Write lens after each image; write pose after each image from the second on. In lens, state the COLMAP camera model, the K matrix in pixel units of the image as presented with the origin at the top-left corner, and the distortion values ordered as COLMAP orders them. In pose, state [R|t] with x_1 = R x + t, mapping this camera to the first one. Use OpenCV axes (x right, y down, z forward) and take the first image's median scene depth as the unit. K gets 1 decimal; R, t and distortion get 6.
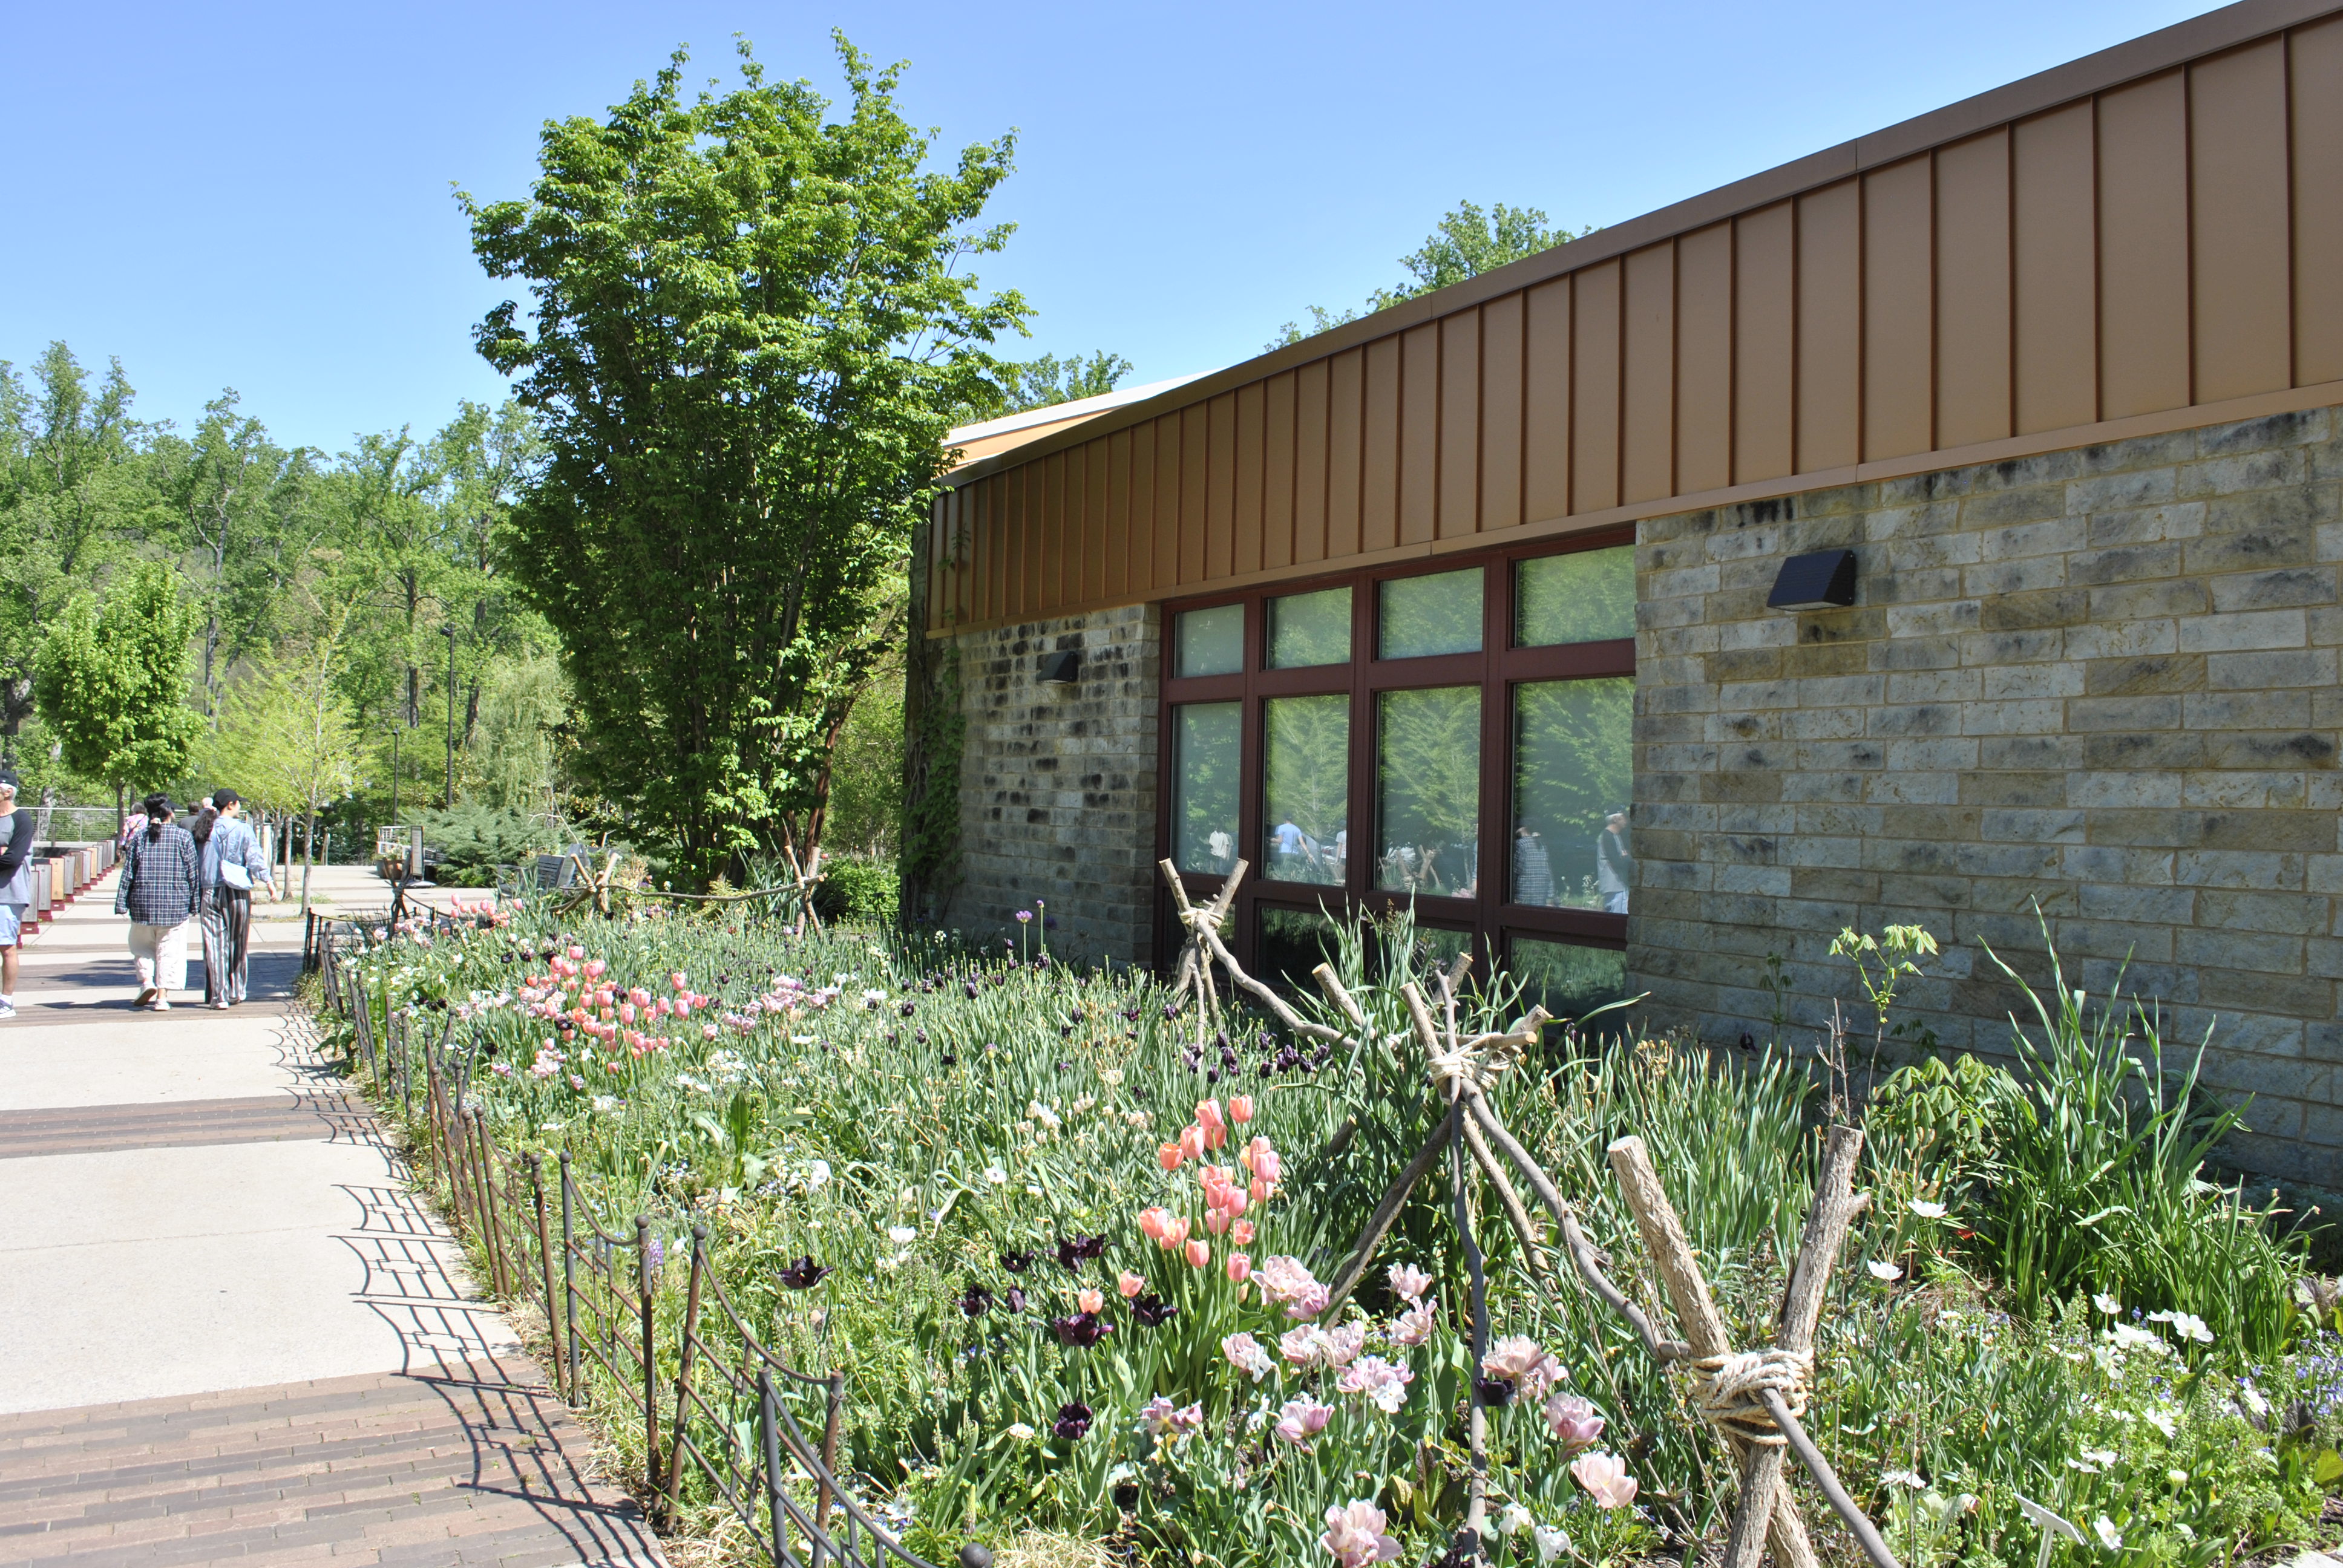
lens RADIAL K [[1849.9, 0, 1183.3], [0, 1849.9, 785.7], [0, 0, 1]] dist [-0.083429, 0.014529]
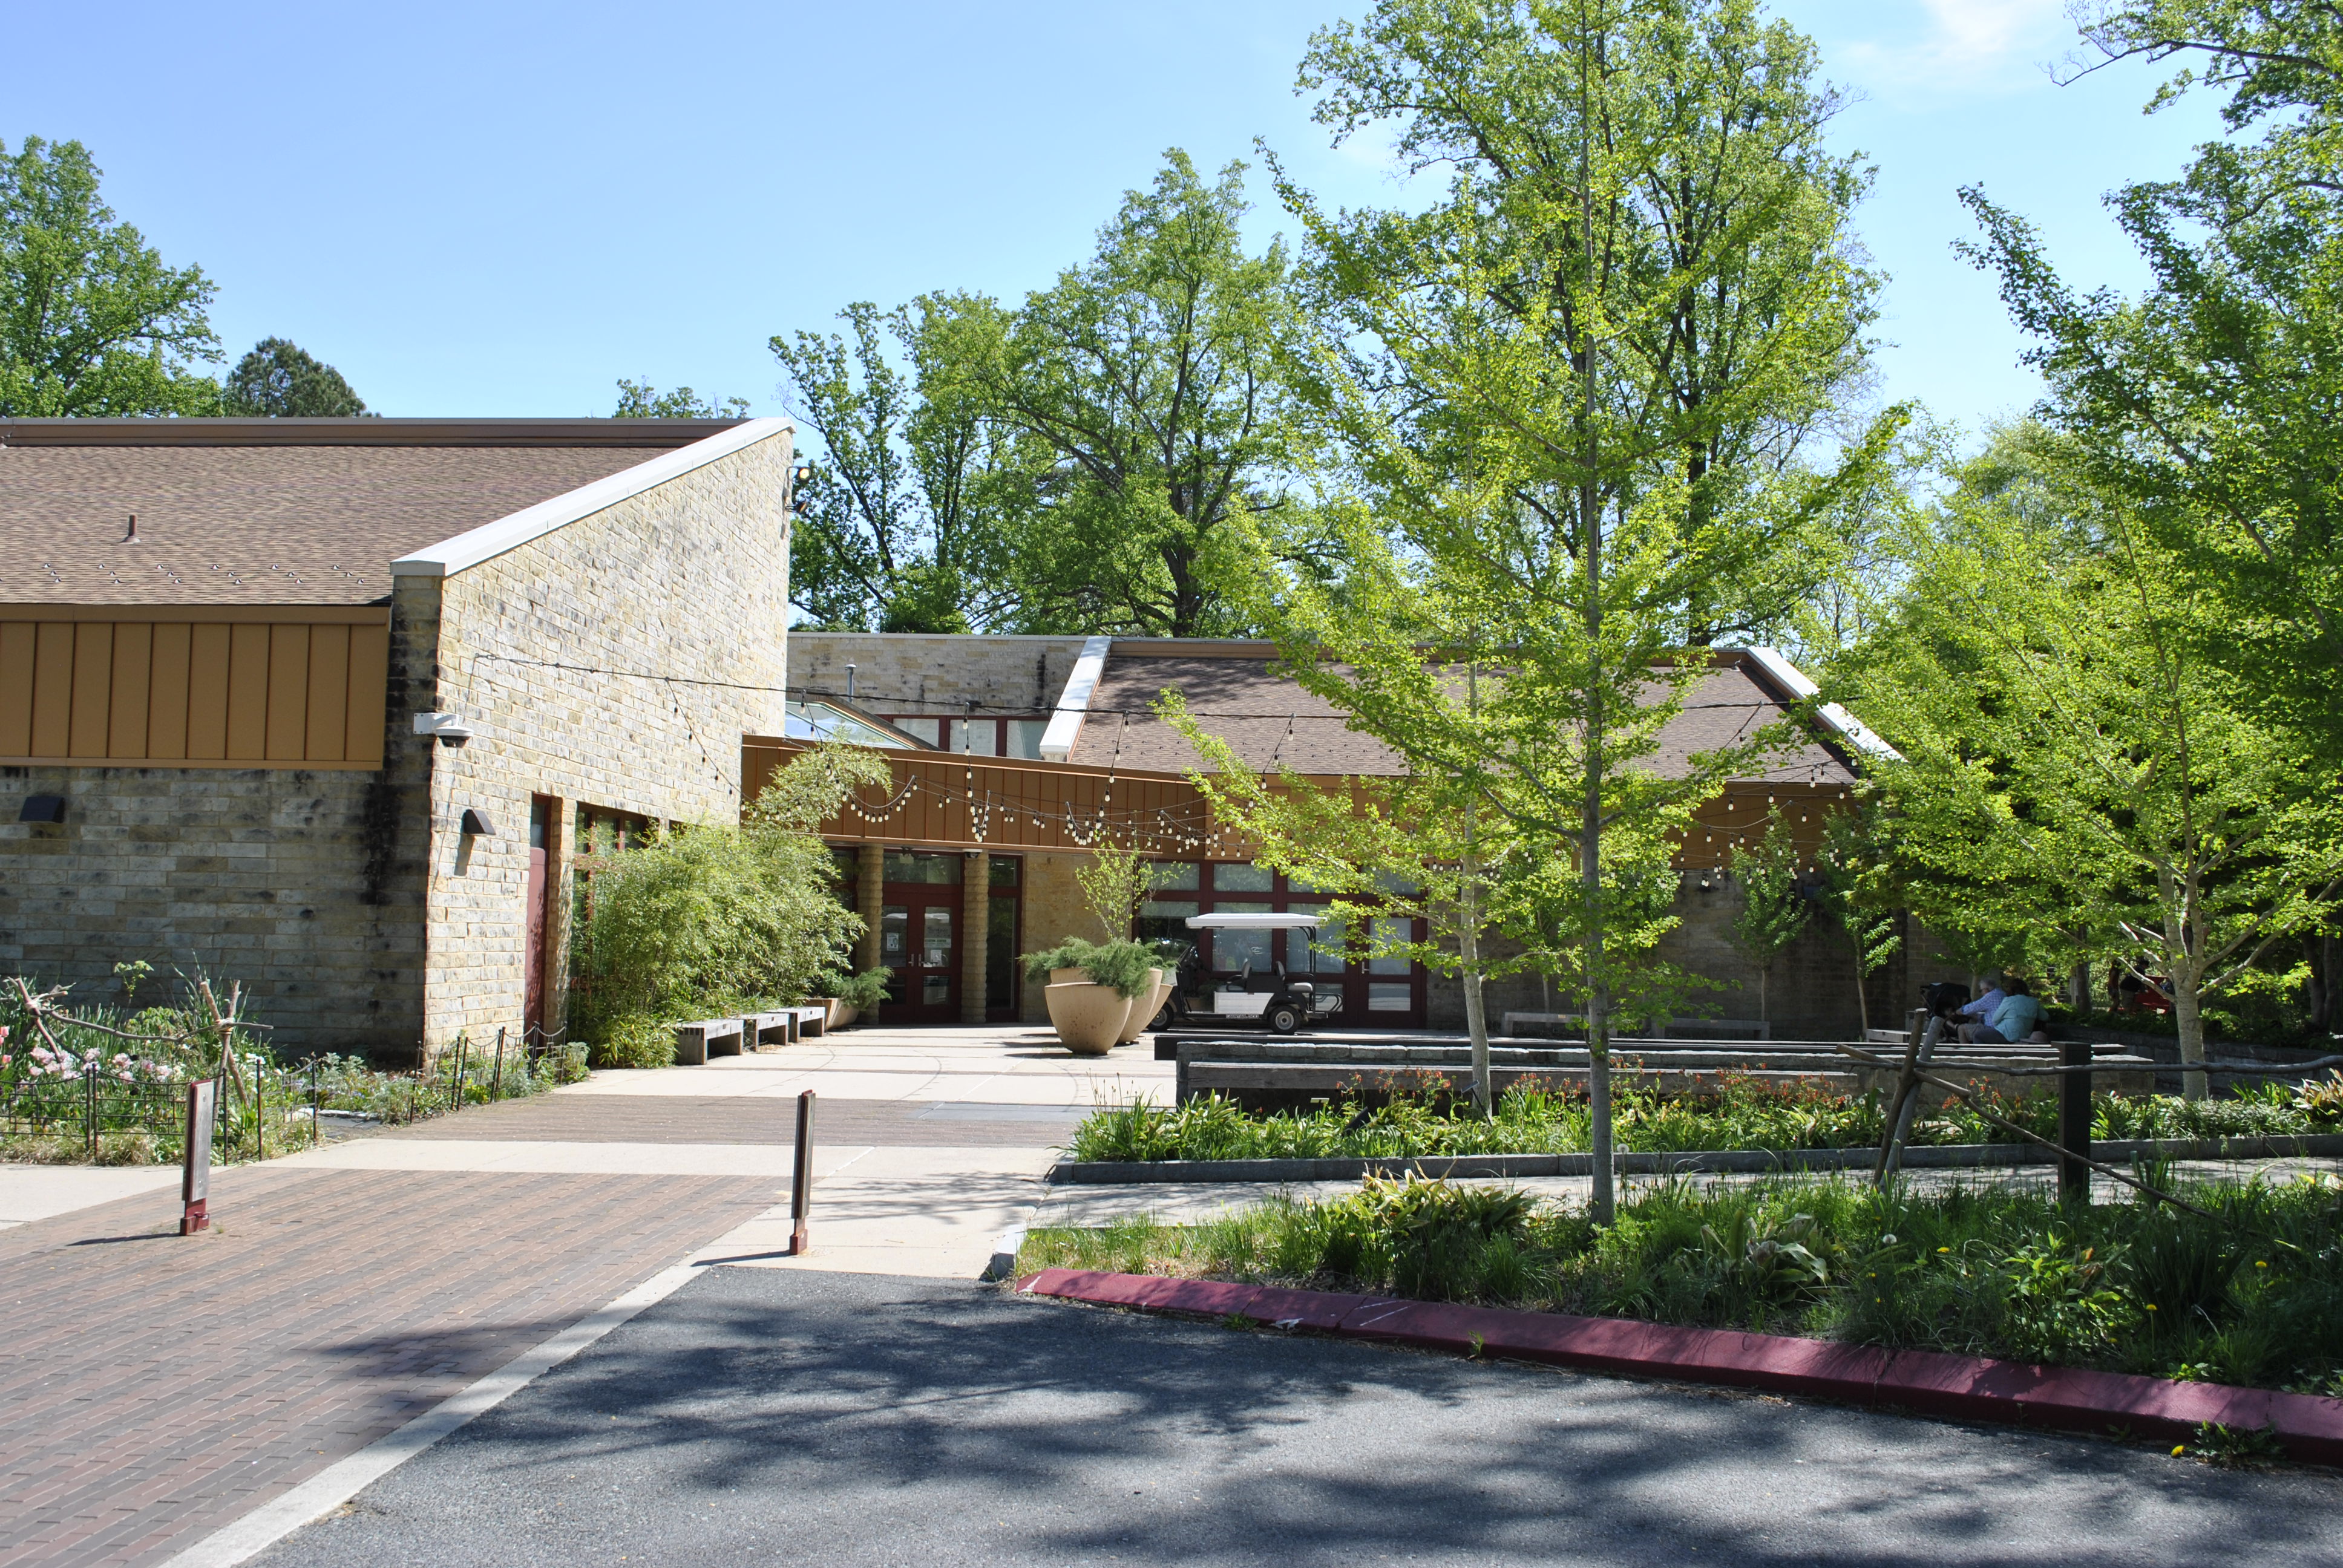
lens RADIAL K [[2200.3, 0, 1181.6], [0, 2200.3, 788.9], [0, 0, 1]] dist [-0.073411, 0.029065]
pose [[0.514242, 0.043022, 0.856566, -1.250689], [-0.009004, 0.998957, -0.044768, -0.039757], [-0.857598, 0.015309, 0.514093, -1.585030]]
